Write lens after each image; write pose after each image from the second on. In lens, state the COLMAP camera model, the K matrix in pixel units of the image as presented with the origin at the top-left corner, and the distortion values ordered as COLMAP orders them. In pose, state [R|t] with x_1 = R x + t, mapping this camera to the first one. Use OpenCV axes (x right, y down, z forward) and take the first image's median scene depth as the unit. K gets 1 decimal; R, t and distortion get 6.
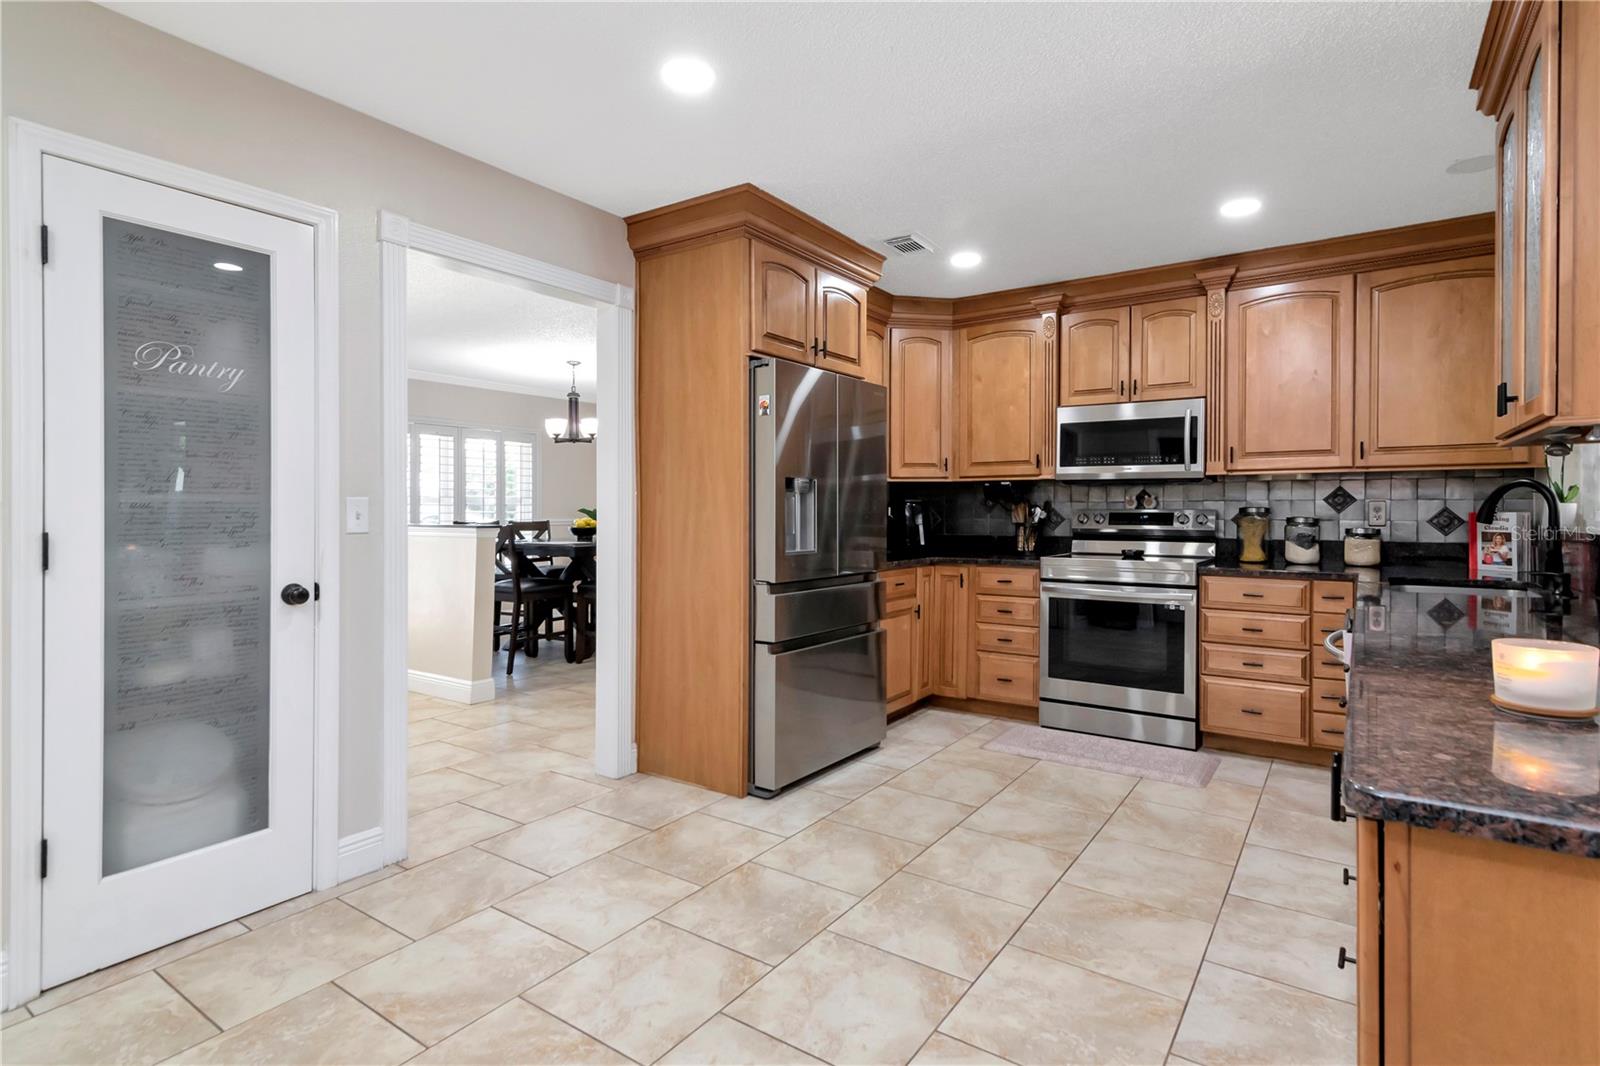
lens RADIAL K [[793.4, 0, 806.7], [0, 793.4, 520.5], [0, 0, 1]] dist [0.009938, 0.000280]
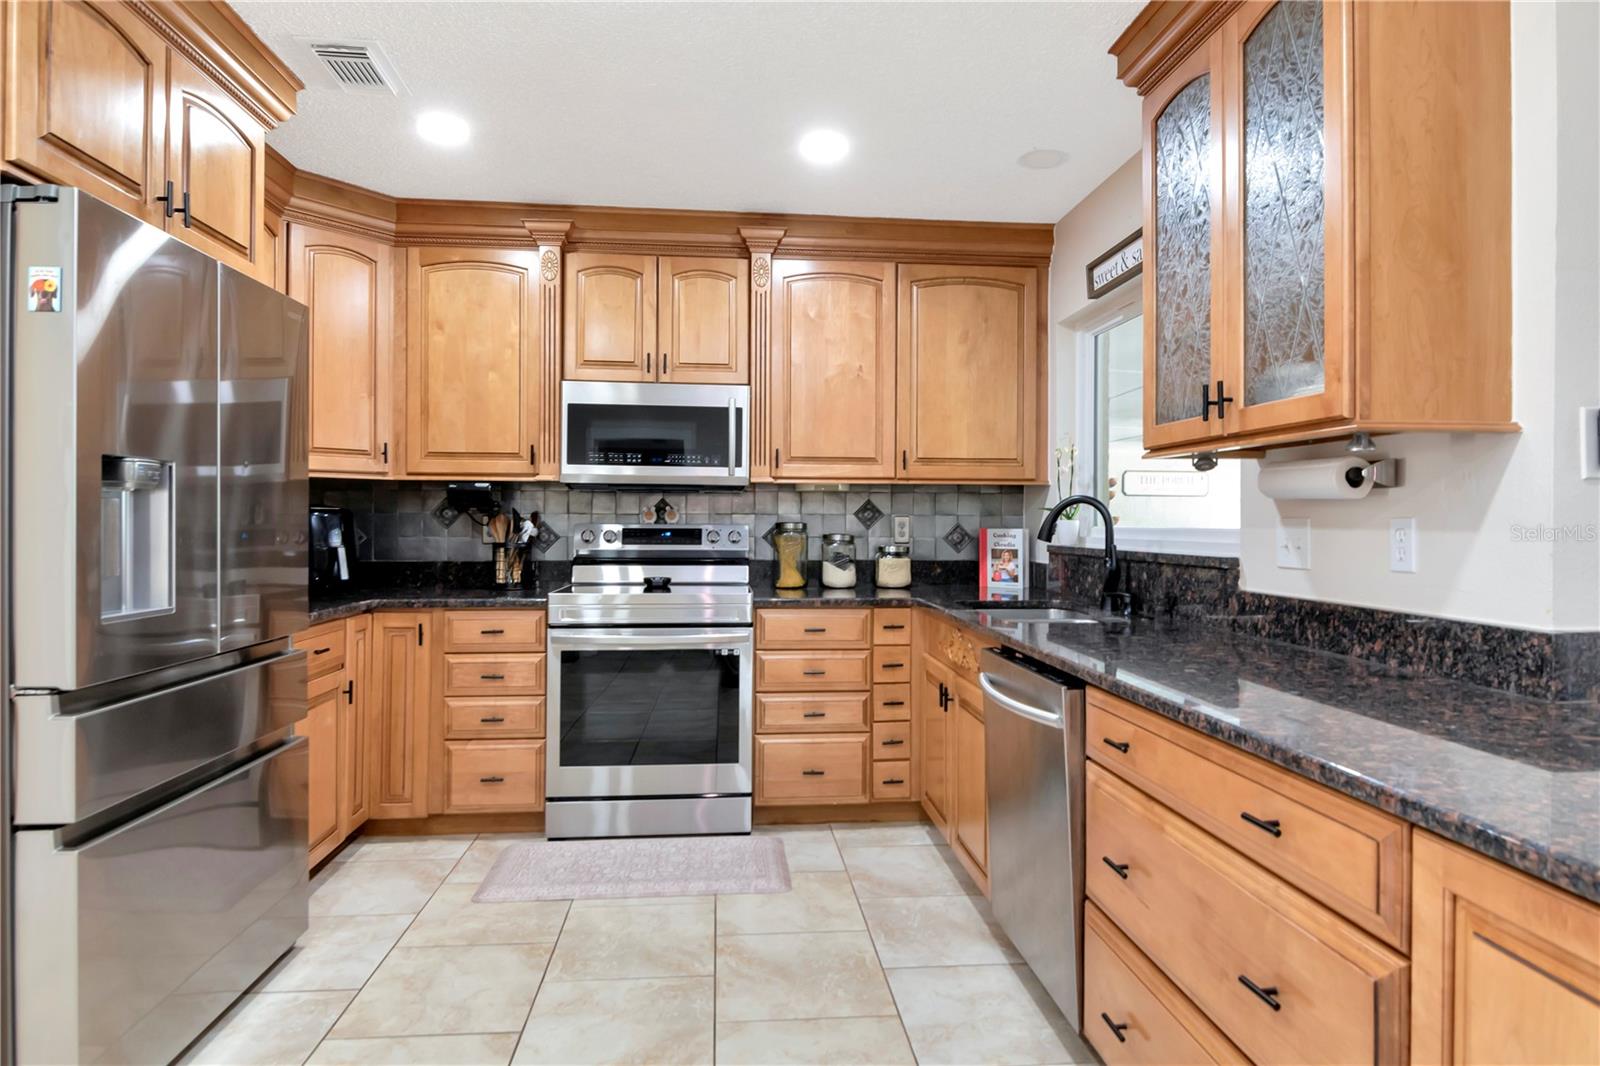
lens RADIAL K [[895.5, 0, 801.6], [0, 895.5, 524.4], [0, 0, 1]] dist [-0.006229, -0.001537]
pose [[0.762921, 0.002576, 0.646486, -0.041766], [0.004284, 0.999950, -0.009040, -0.006183], [-0.646477, 0.009666, 0.762872, 0.281186]]
